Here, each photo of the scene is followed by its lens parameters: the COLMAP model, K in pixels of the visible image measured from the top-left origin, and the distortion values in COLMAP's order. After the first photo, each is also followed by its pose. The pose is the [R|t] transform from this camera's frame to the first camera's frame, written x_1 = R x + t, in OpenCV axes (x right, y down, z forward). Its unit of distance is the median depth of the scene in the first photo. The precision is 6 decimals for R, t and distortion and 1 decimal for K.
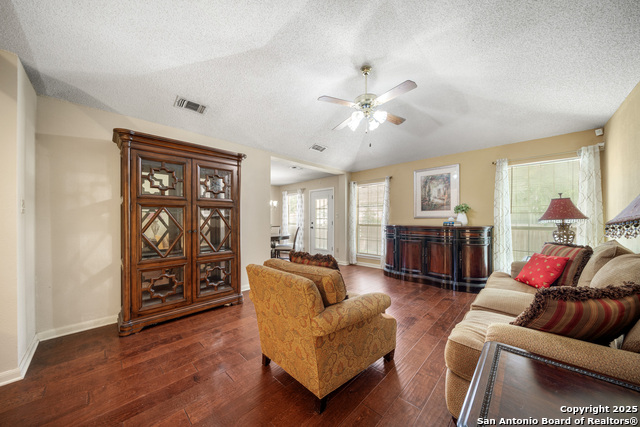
lens RADIAL K [[220.2, 0, 319.2], [0, 220.2, 218.1], [0, 0, 1]] dist [-0.001412, -0.000080]
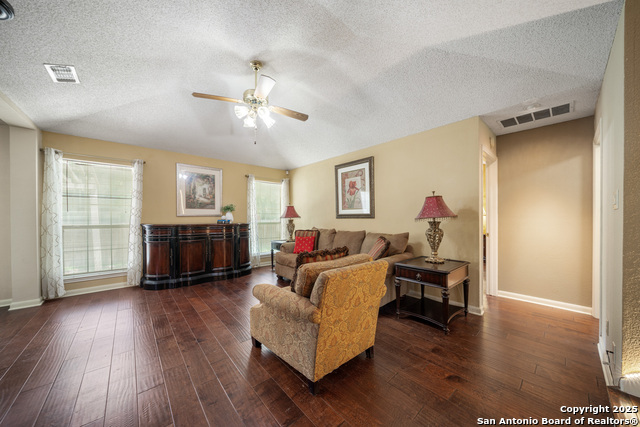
lens RADIAL K [[220.2, 0, 319.2], [0, 220.2, 218.2], [0, 0, 1]] dist [-0.001412, -0.000080]
pose [[0.092331, -0.001055, 0.995728, -0.433513], [-0.006754, 0.999976, 0.001686, 0.002897], [-0.995705, -0.006881, 0.092322, 0.367136]]
